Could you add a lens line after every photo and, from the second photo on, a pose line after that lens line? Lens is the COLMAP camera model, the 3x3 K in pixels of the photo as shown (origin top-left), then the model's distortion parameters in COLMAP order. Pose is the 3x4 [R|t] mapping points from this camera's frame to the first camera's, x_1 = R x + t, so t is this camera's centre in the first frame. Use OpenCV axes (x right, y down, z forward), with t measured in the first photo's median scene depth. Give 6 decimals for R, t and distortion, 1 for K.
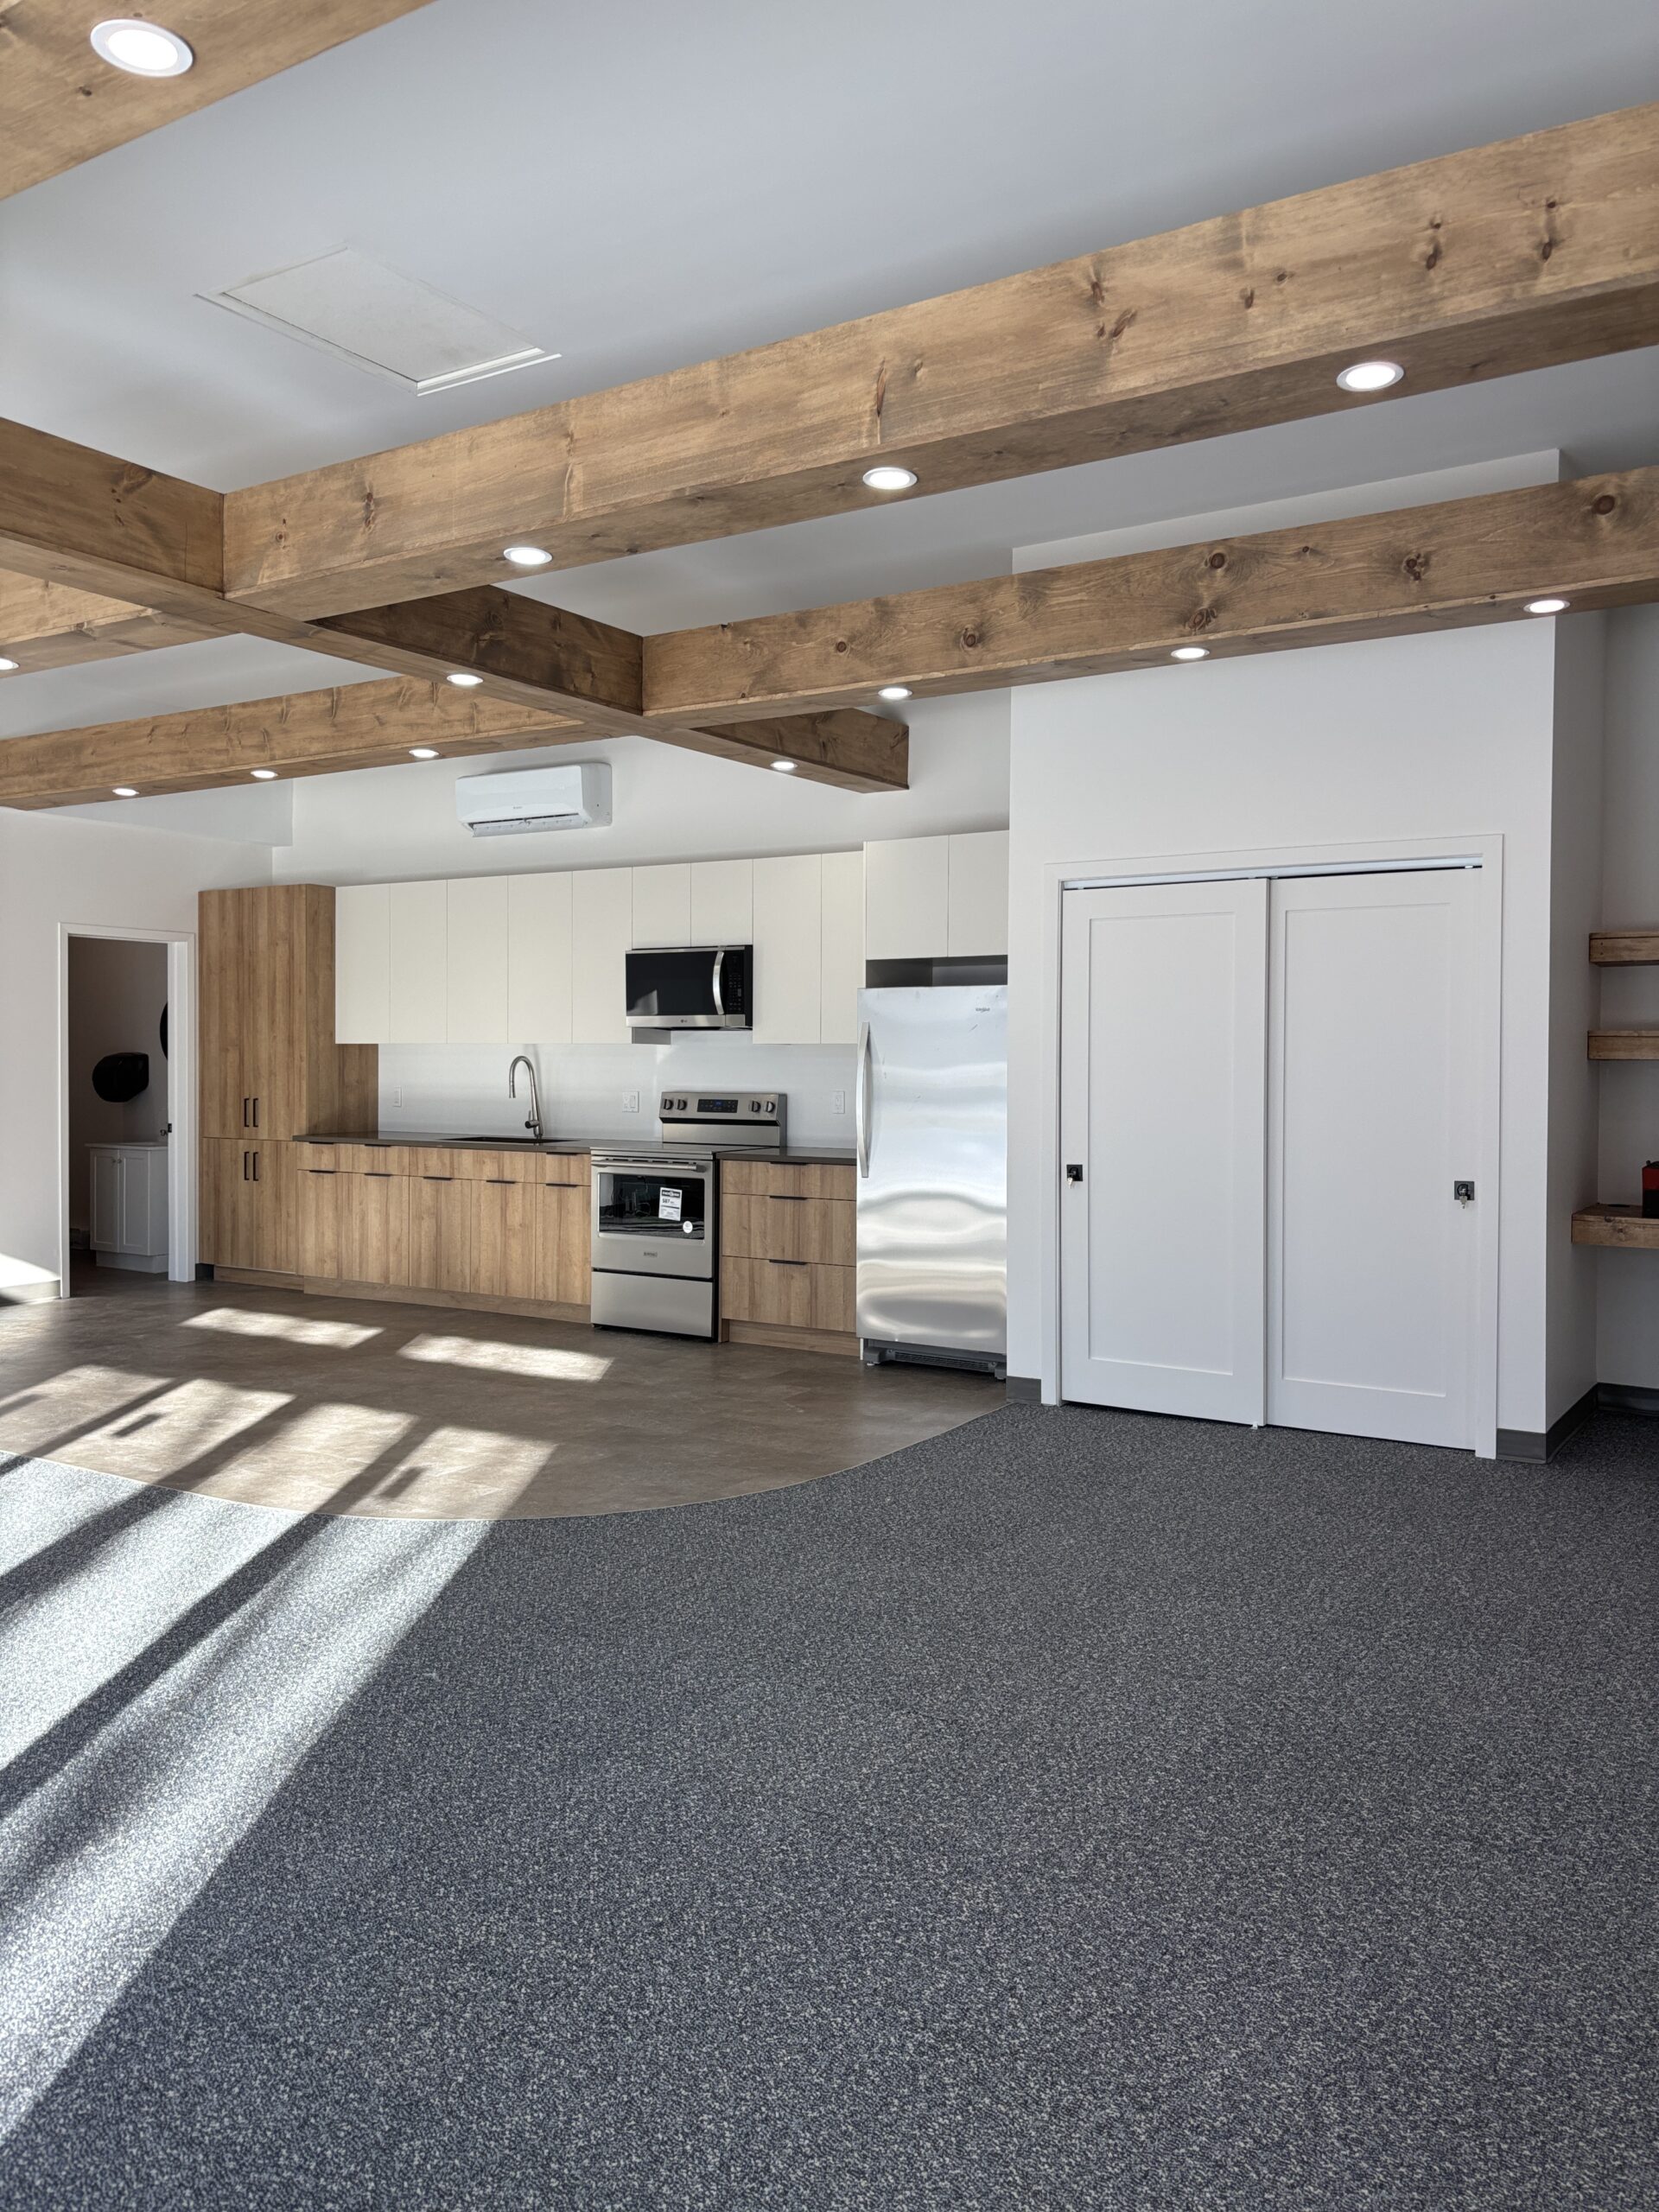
lens RADIAL K [[1663.7, 0, 868.4], [0, 1663.7, 1095.2], [0, 0, 1]] dist [0.025756, -0.003177]
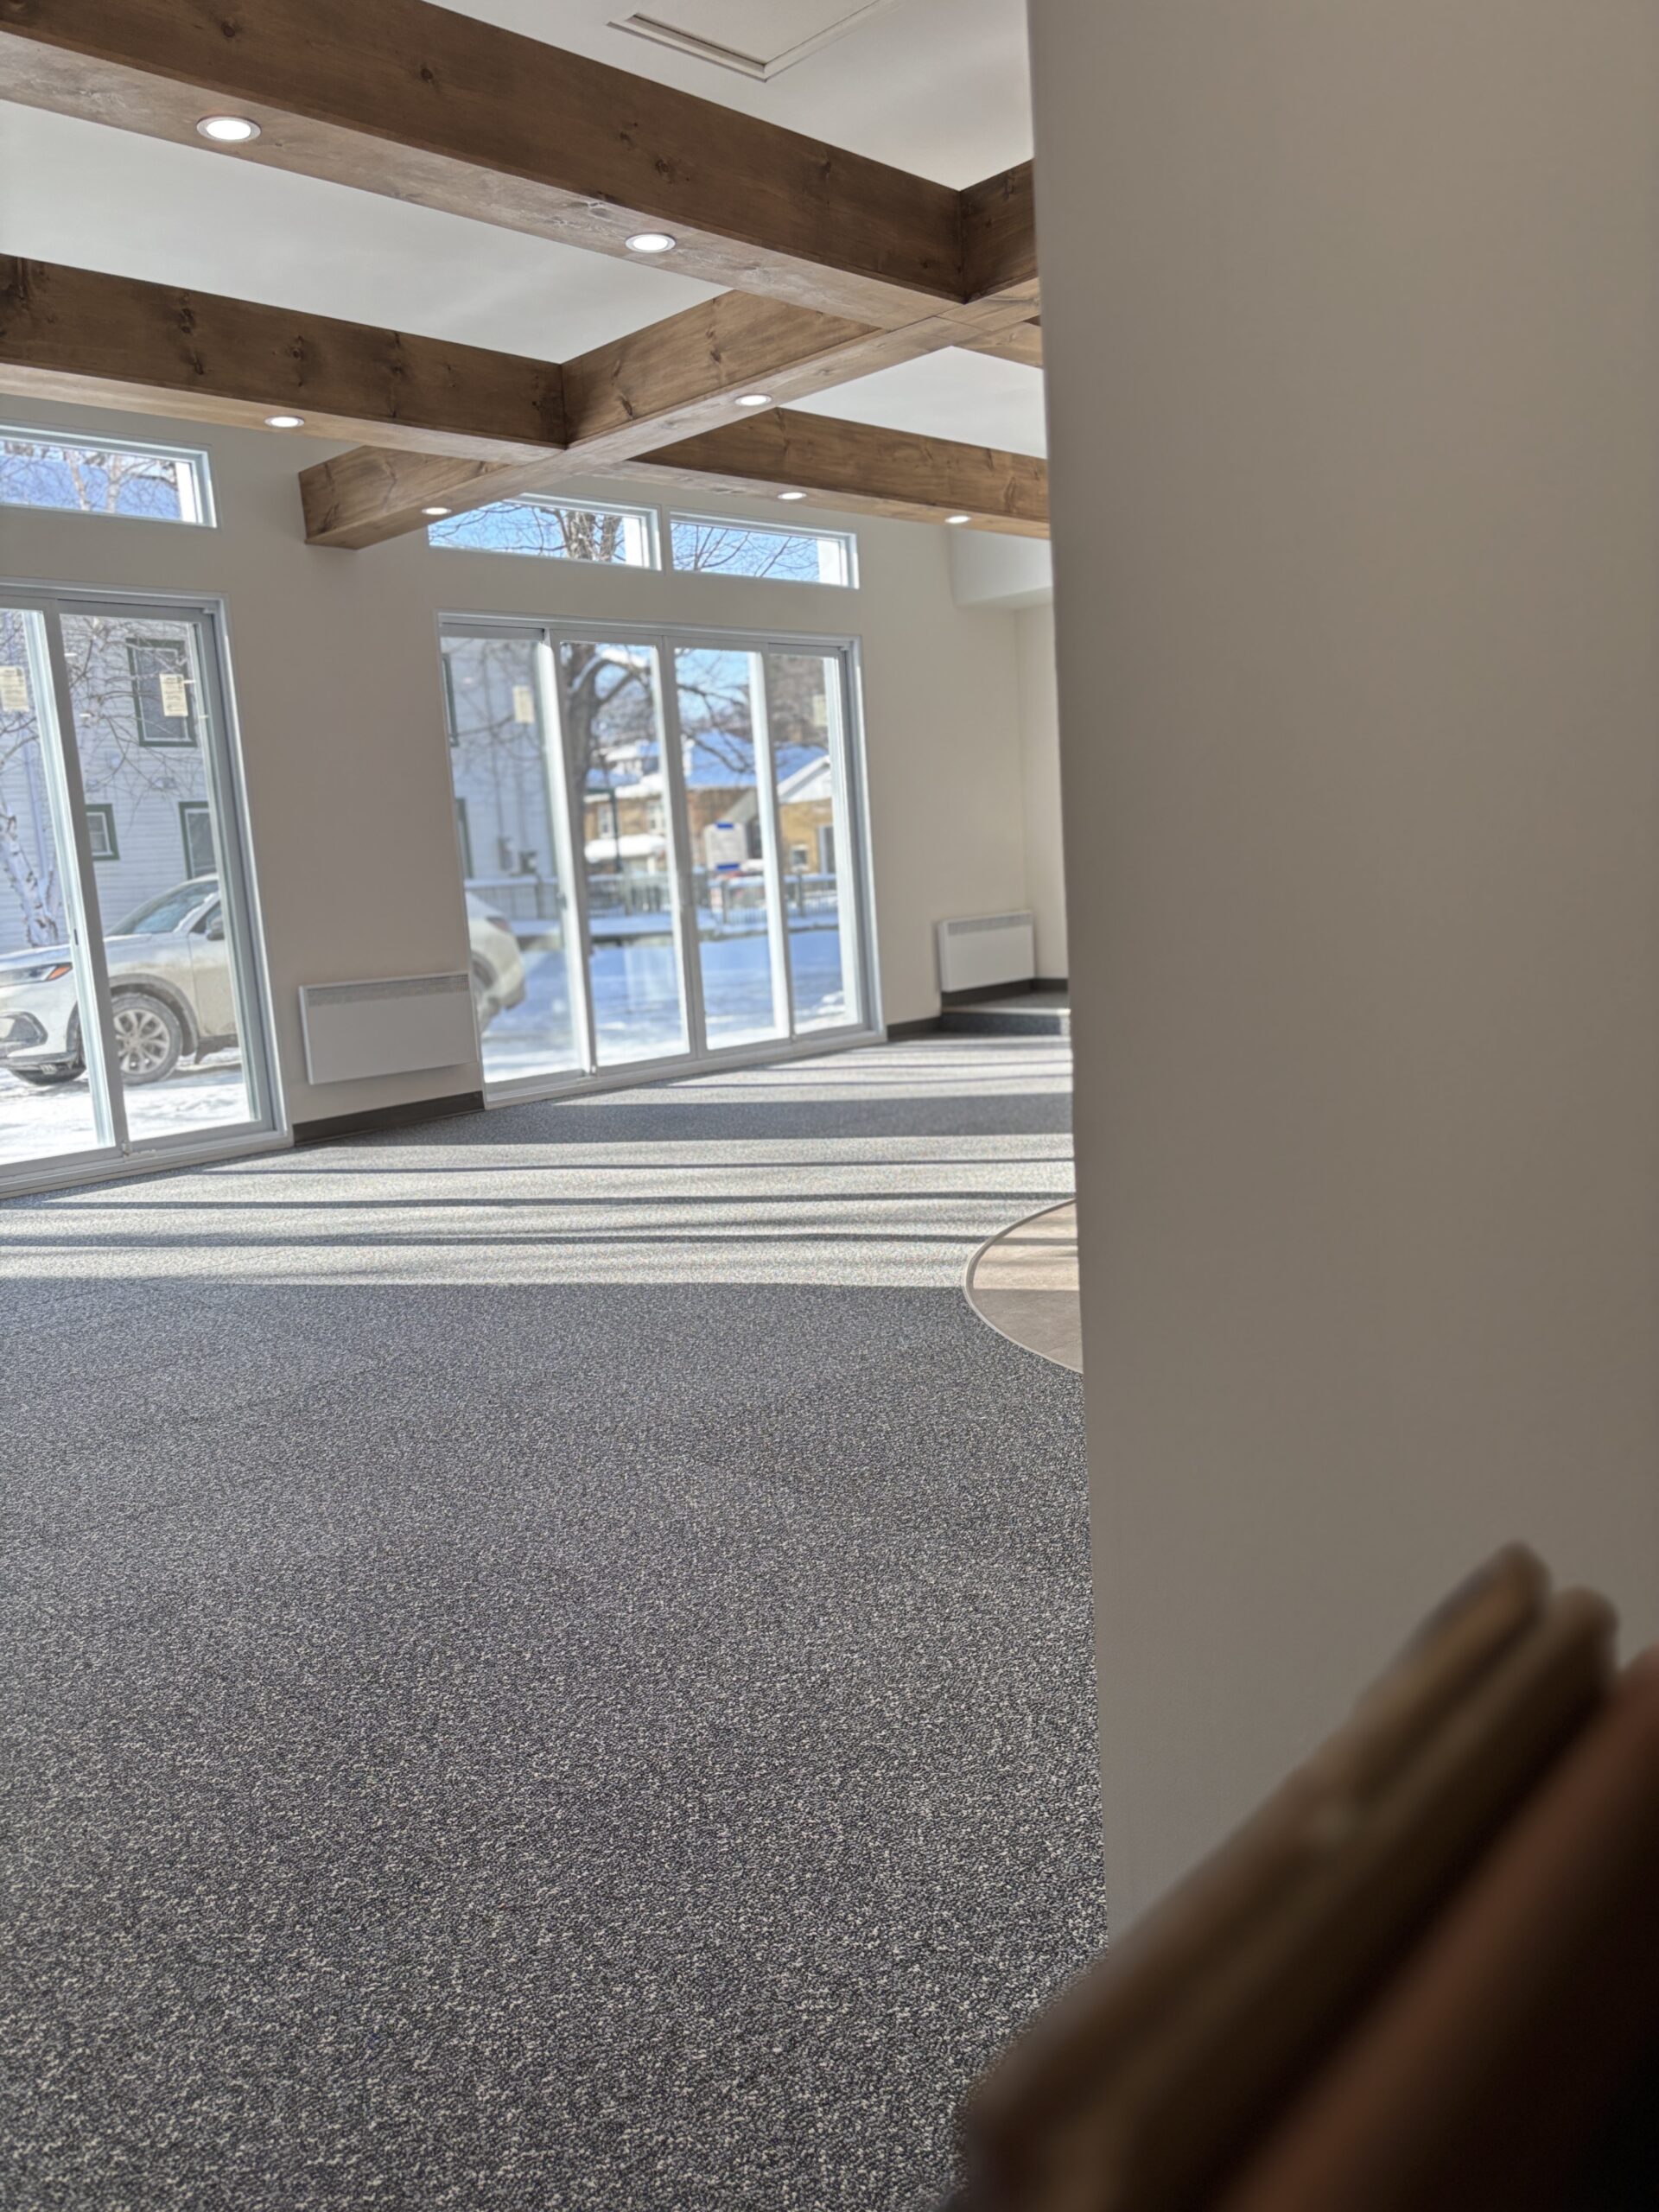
lens RADIAL K [[1680.5, 0, 819.6], [0, 1680.5, 1111.8], [0, 0, 1]] dist [0.032375, -0.002881]
pose [[-0.229955, 0.151394, -0.961354, 0.424050], [0.040634, 0.988458, 0.145942, 0.016330], [0.972353, -0.005503, -0.233453, 0.717882]]
